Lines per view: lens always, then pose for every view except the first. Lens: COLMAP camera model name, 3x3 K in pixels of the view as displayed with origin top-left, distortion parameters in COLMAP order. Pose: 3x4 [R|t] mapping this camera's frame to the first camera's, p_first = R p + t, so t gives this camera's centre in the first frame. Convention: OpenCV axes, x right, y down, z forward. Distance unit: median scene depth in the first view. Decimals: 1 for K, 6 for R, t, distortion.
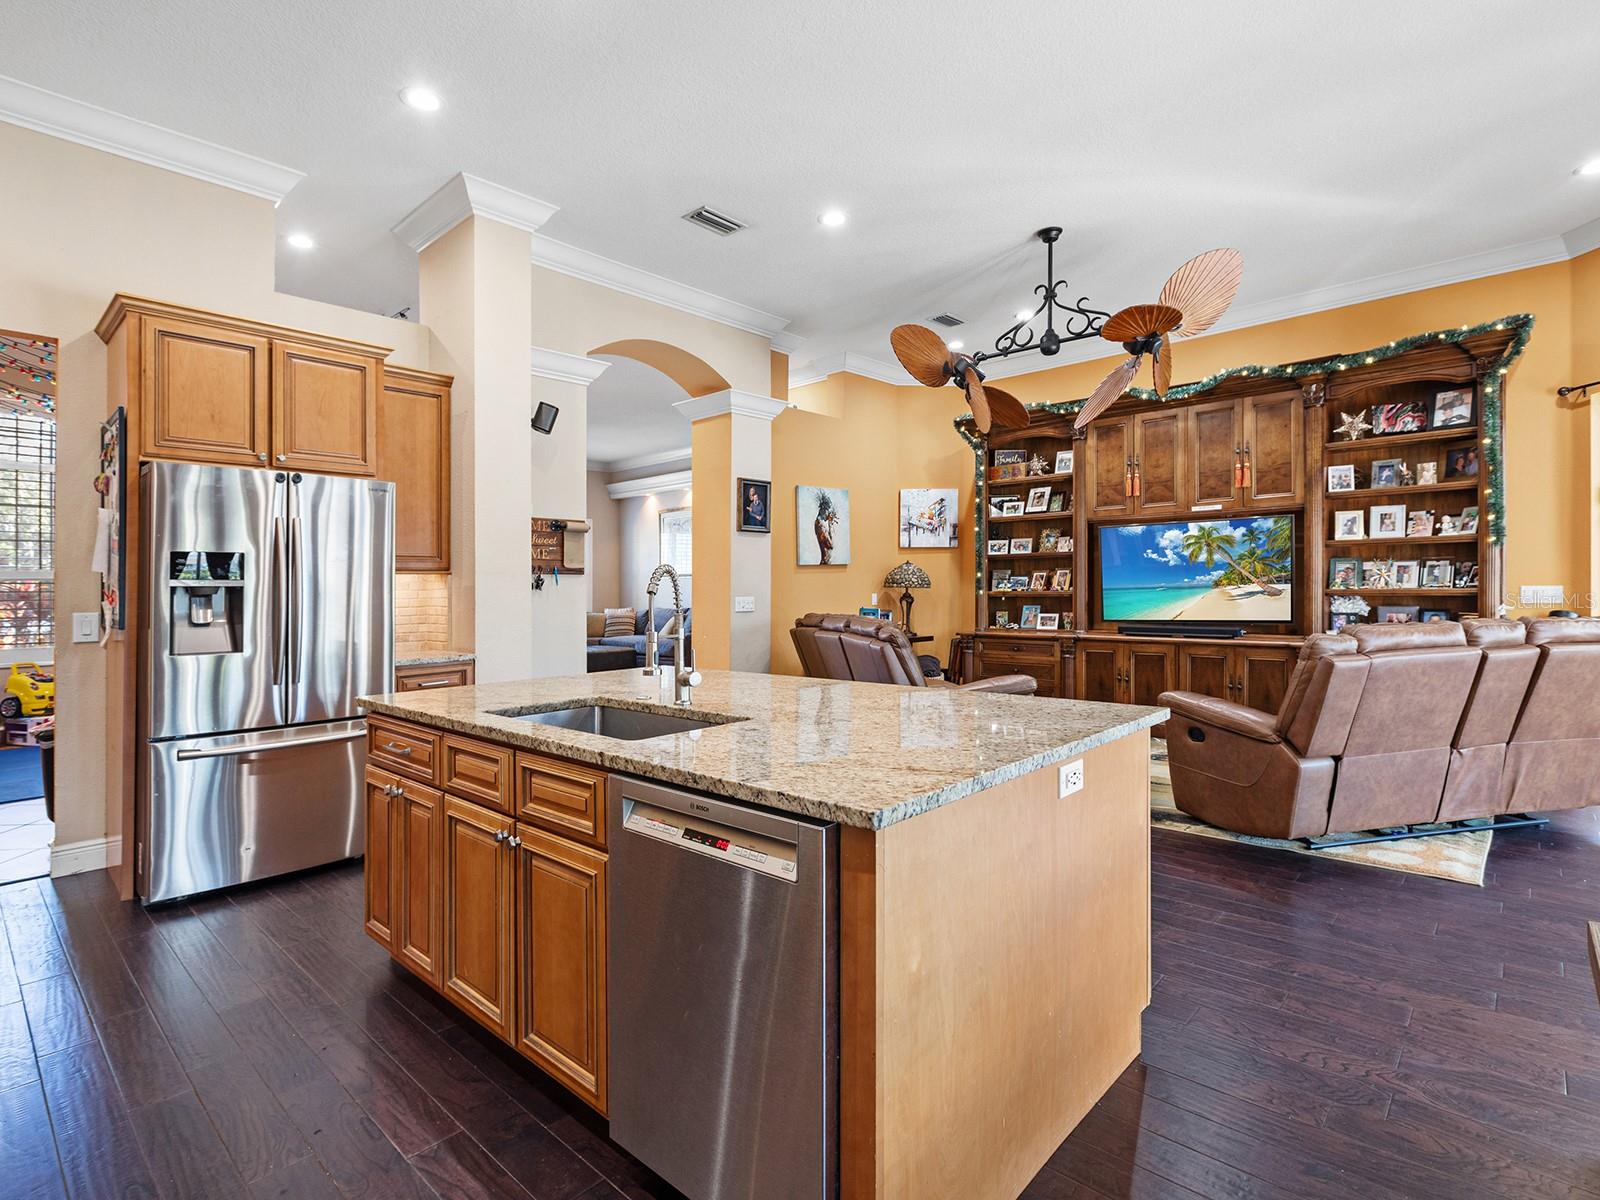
lens RADIAL K [[816.4, 0, 812.5], [0, 816.4, 598.6], [0, 0, 1]] dist [-0.000853, -0.000199]
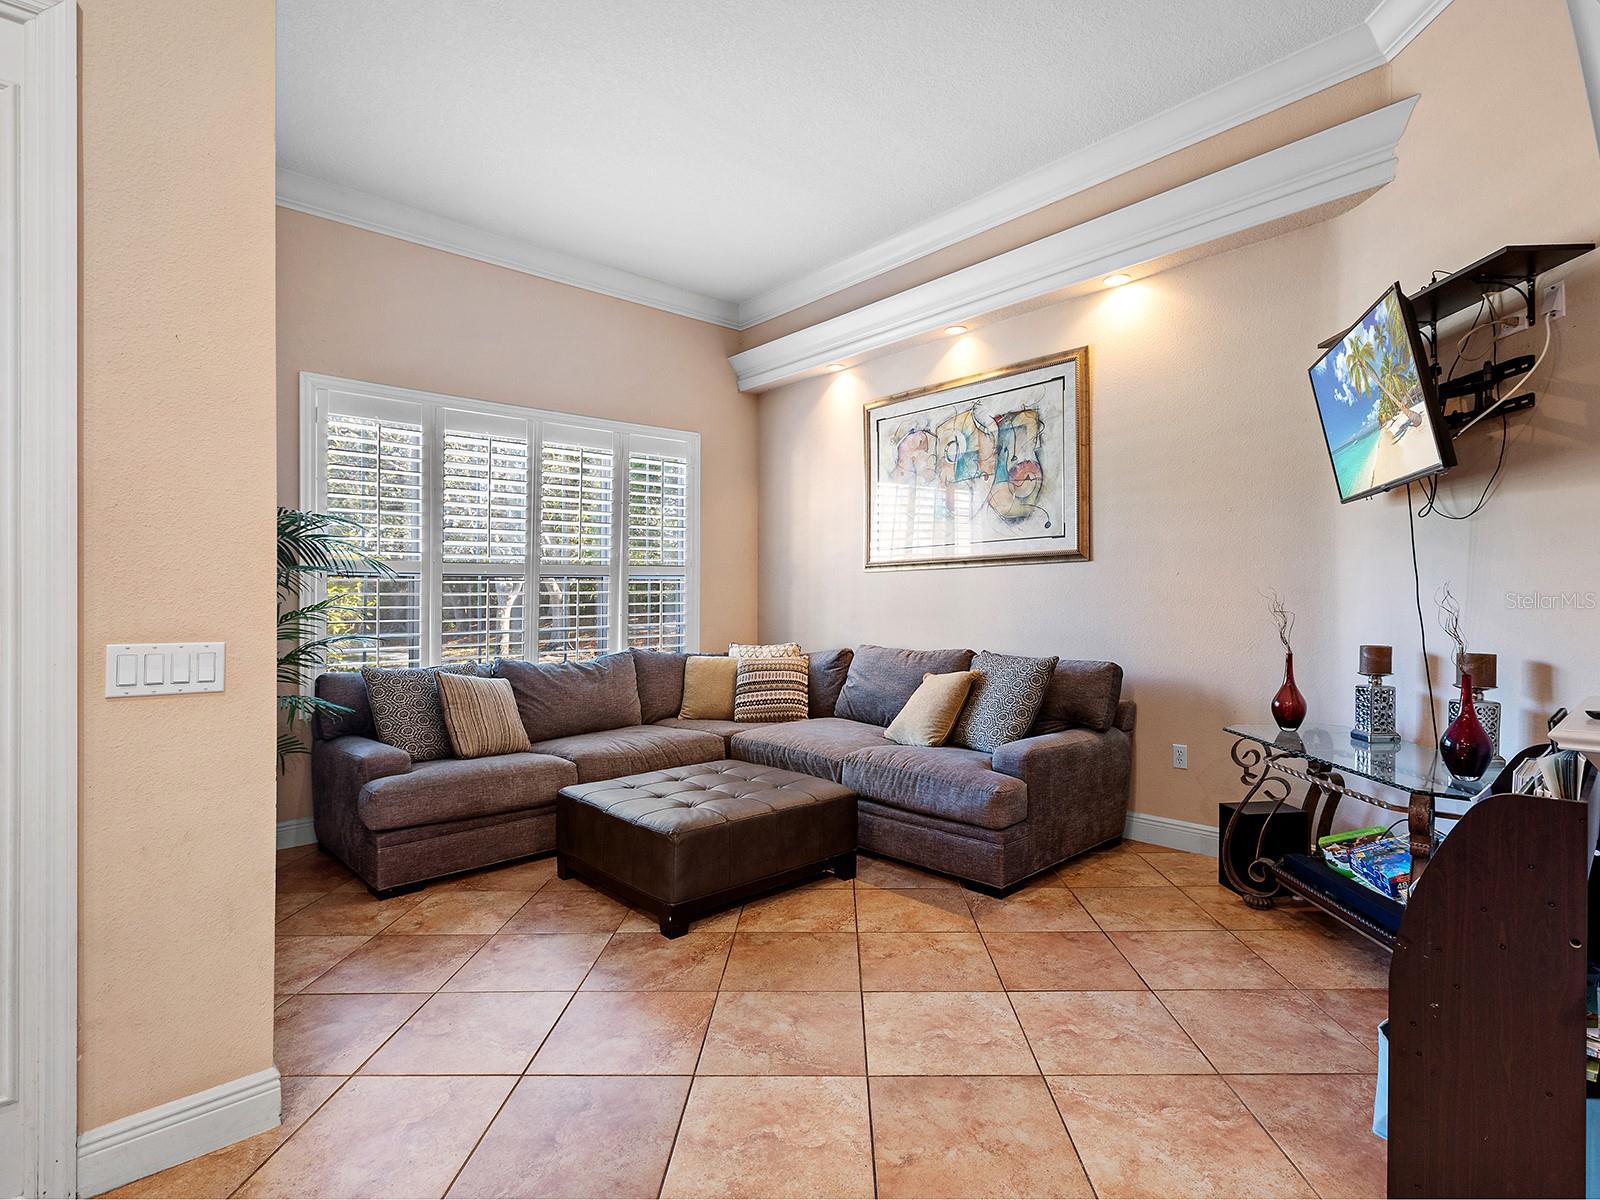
lens RADIAL K [[816.4, 0, 799.6], [0, 816.4, 596.1], [0, 0, 1]] dist [-0.000853, -0.000199]
pose [[0.995564, -0.022883, -0.091266, -0.182298], [0.022502, 0.999733, -0.005211, -0.011504], [0.091360, 0.003135, 0.995813, 0.585883]]
